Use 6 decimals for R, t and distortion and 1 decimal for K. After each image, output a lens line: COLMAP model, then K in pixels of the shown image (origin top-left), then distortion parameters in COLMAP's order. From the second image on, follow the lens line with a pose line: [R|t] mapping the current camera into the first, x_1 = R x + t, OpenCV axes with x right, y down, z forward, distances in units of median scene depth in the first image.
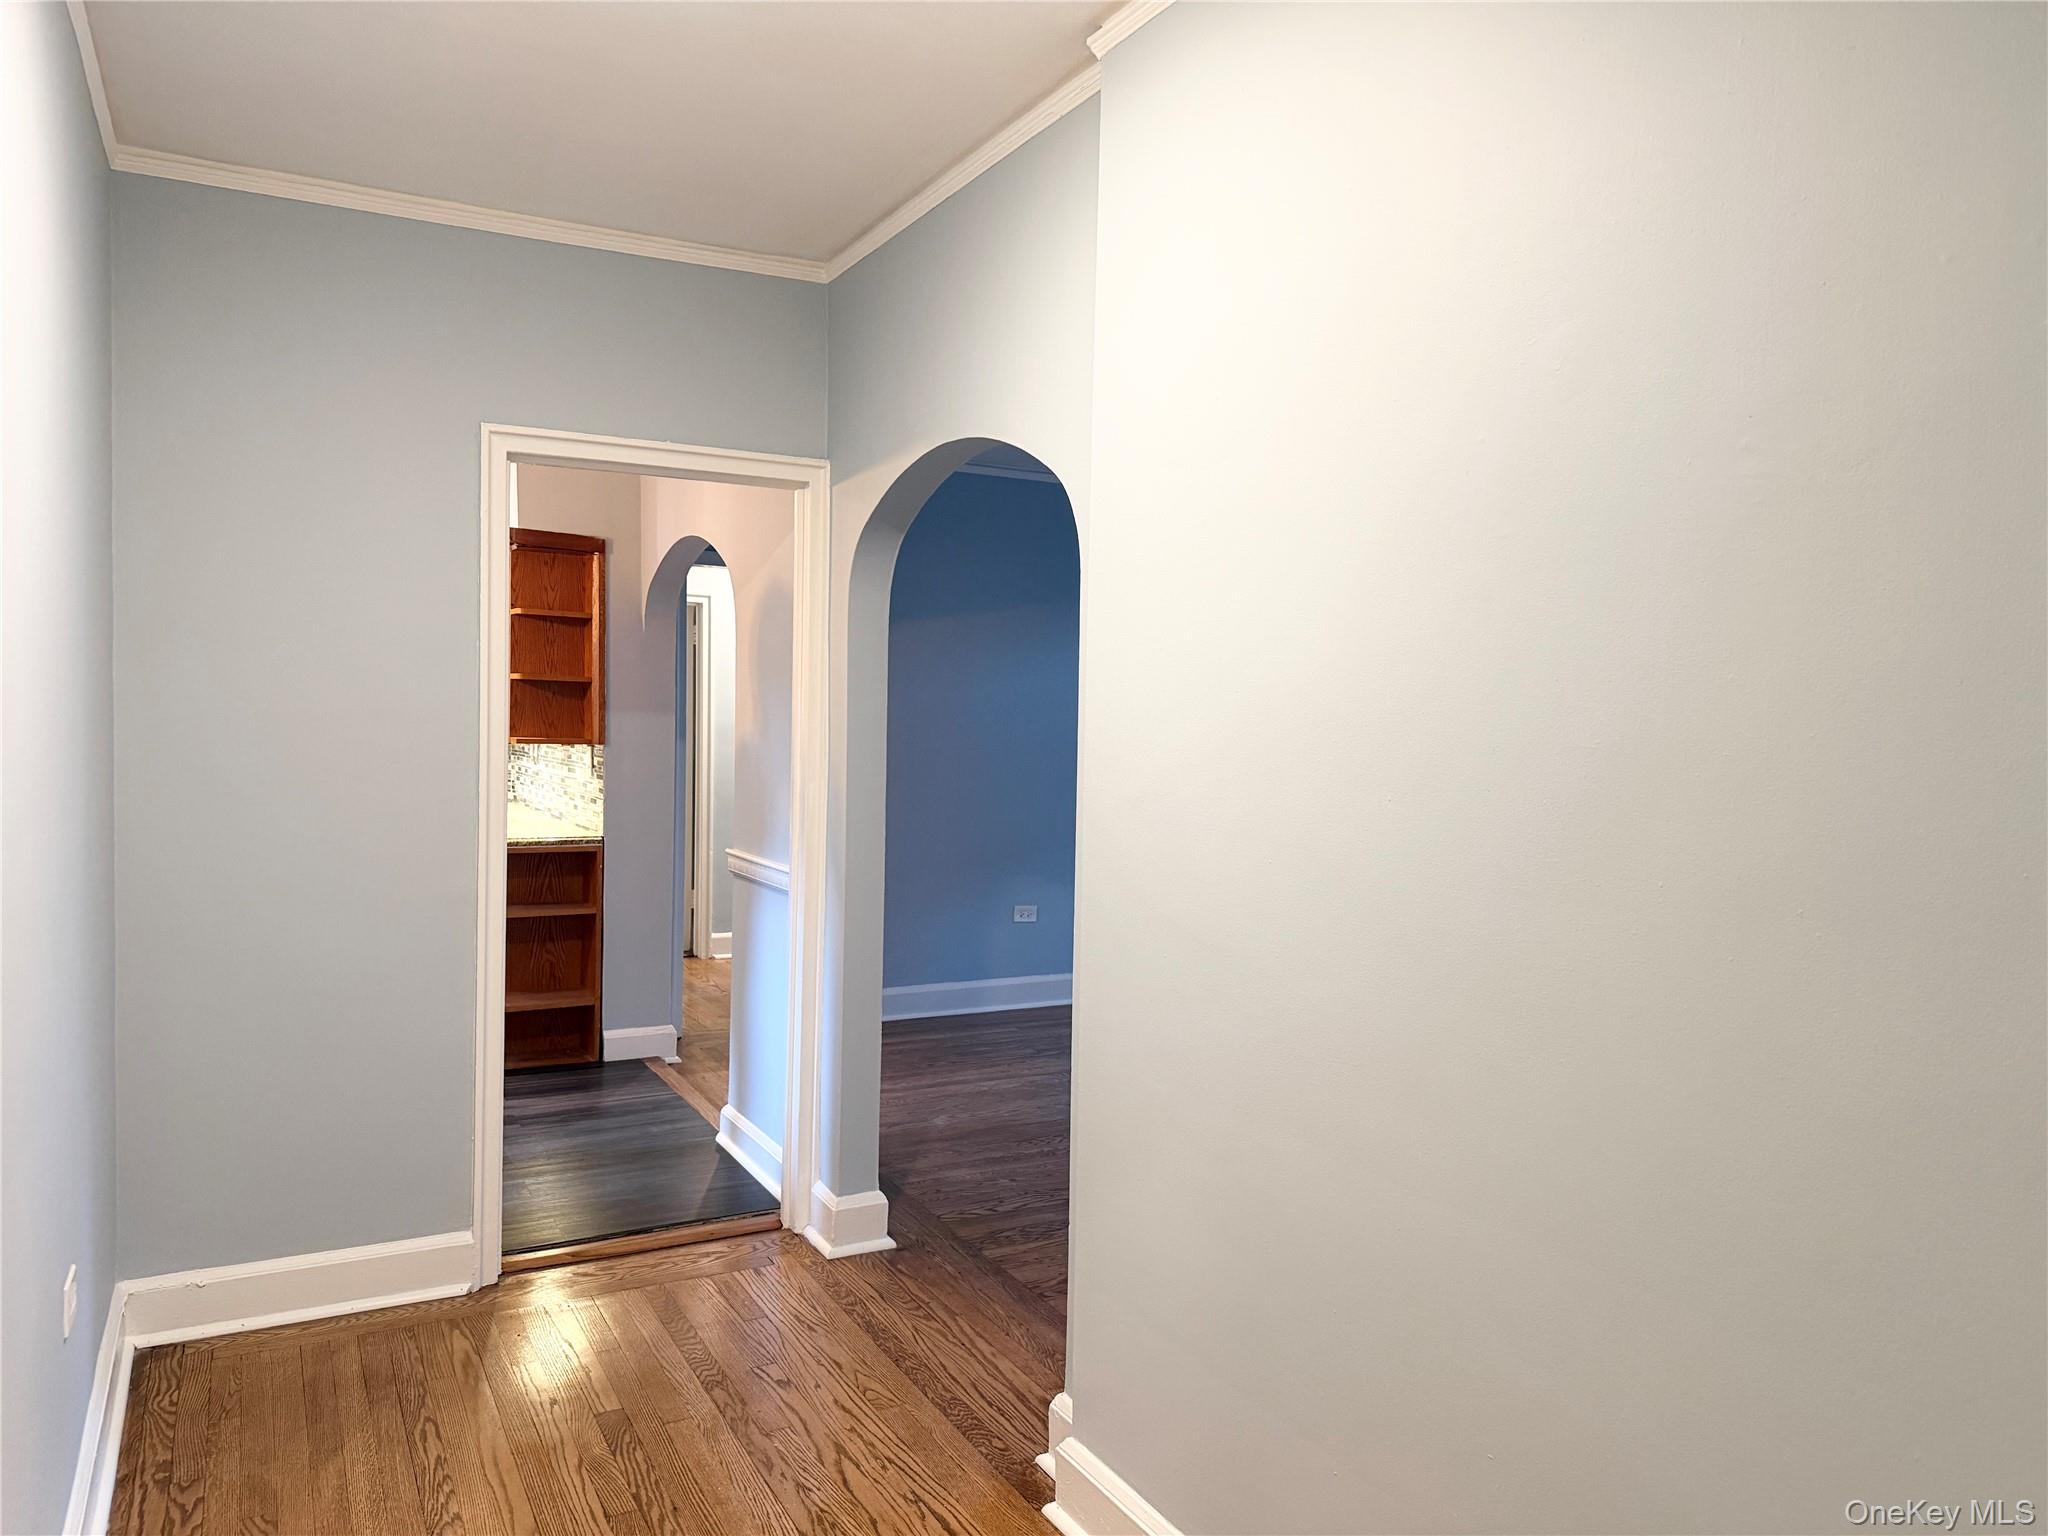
lens RADIAL K [[1417.0, 0, 1013.1], [0, 1417.0, 765.3], [0, 0, 1]] dist [0.060303, -0.065747]
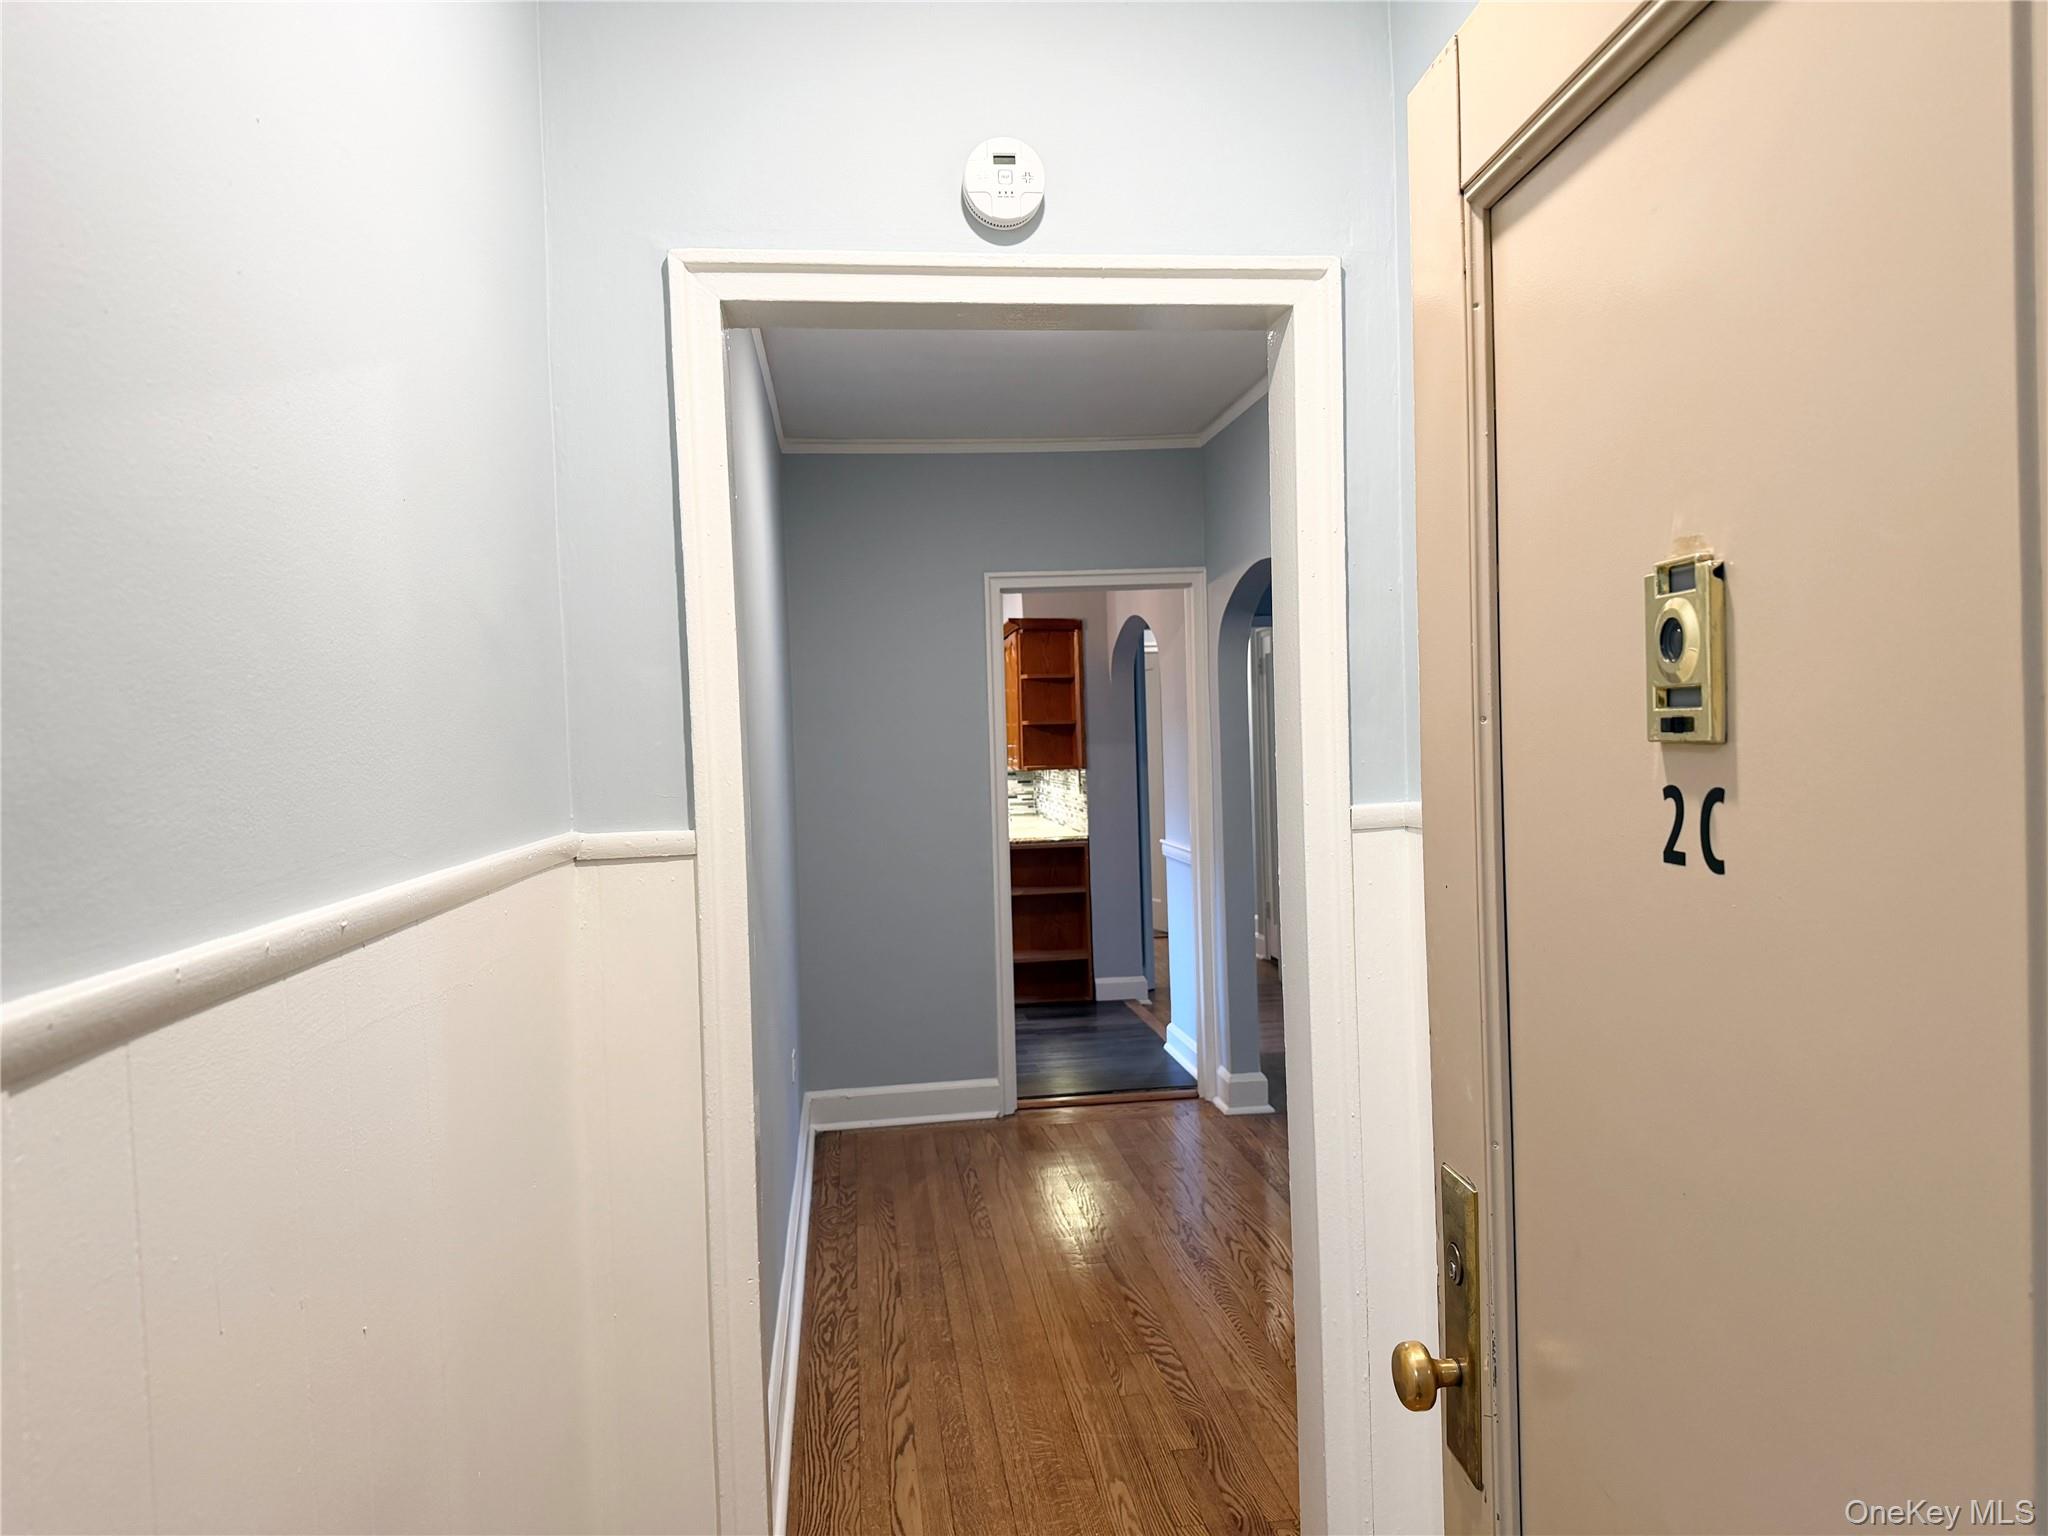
lens RADIAL K [[1417.0, 0, 1013.1], [0, 1417.0, 765.3], [0, 0, 1]] dist [0.060303, -0.065747]
pose [[0.928728, -0.042650, -0.368300, 0.208899], [0.037209, 0.999068, -0.021866, 0.012898], [0.368889, 0.006604, 0.929450, -0.411161]]
